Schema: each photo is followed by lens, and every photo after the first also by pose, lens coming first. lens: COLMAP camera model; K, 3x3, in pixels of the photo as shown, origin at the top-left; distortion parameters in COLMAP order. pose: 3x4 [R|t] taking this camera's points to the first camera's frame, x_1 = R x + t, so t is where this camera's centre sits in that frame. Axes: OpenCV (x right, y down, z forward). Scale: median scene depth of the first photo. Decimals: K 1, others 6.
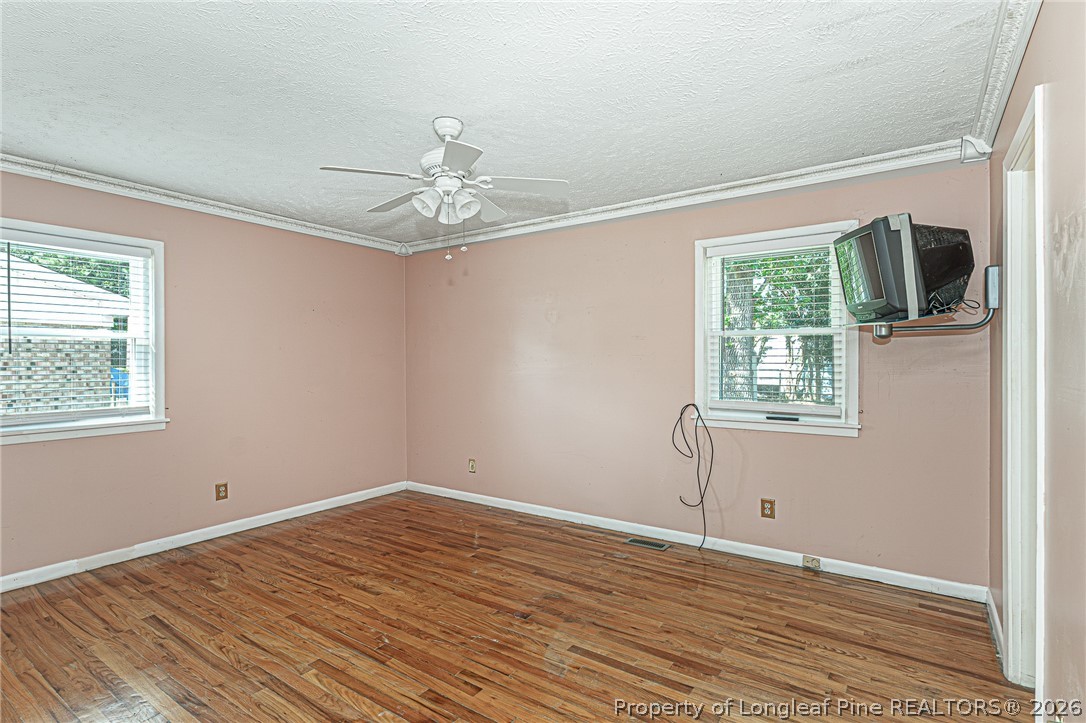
lens RADIAL K [[540.1, 0, 545.4], [0, 540.1, 361.5], [0, 0, 1]] dist [0.000594, -0.000064]
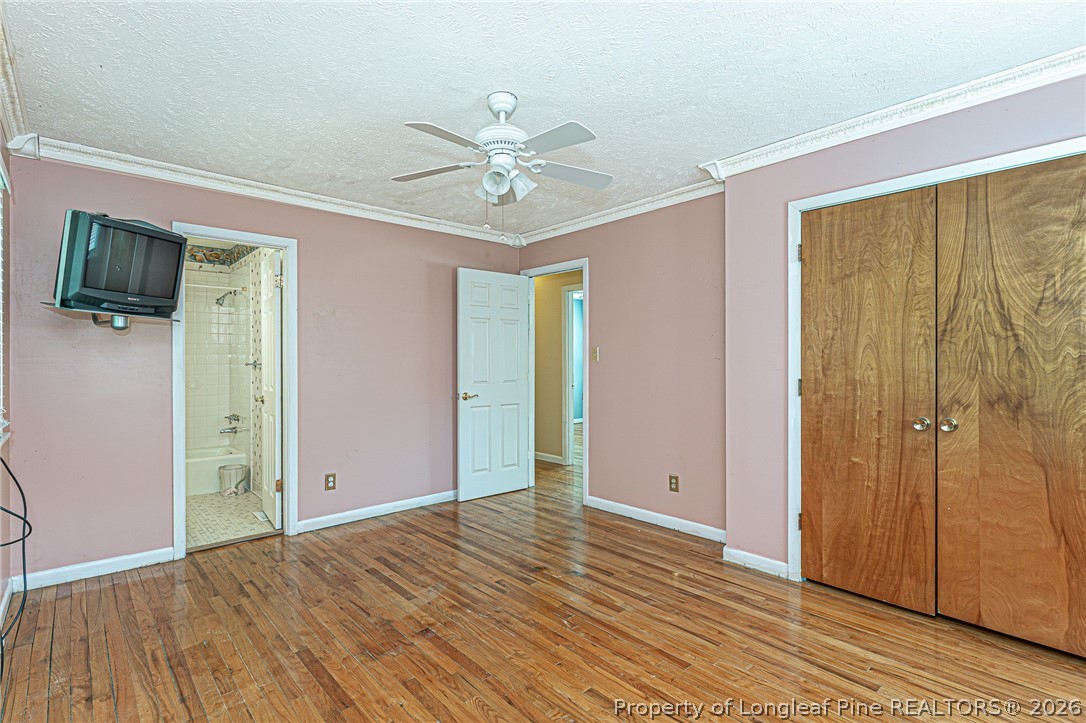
lens RADIAL K [[540.1, 0, 539.7], [0, 540.1, 361.9], [0, 0, 1]] dist [0.000594, -0.000064]
pose [[-0.972032, 0.008078, 0.234709, -0.491891], [0.008893, 0.999958, 0.002412, 0.004272], [-0.234680, 0.004432, -0.972063, 2.014400]]
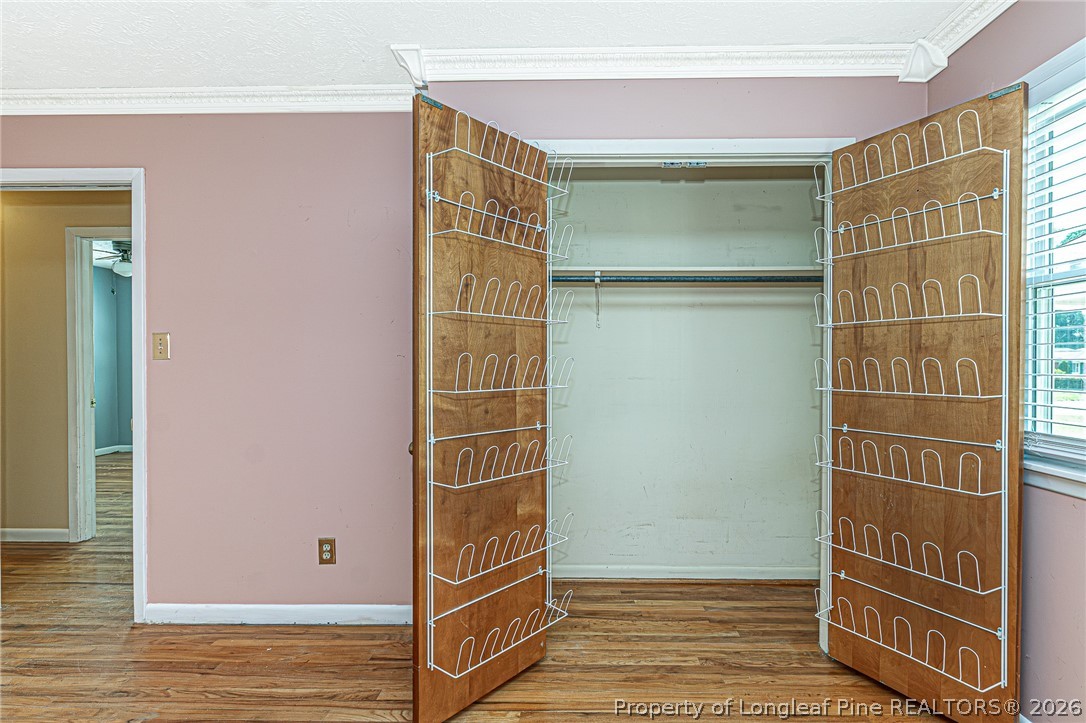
lens RADIAL K [[540.1, 0, 574.5], [0, 540.1, 360.8], [0, 0, 1]] dist [0.000594, -0.000064]
pose [[-0.832622, 0.013769, -0.553671, -0.335476], [0.005922, 0.999855, 0.015959, -0.000213], [0.553811, 0.010009, -0.832583, 1.486127]]
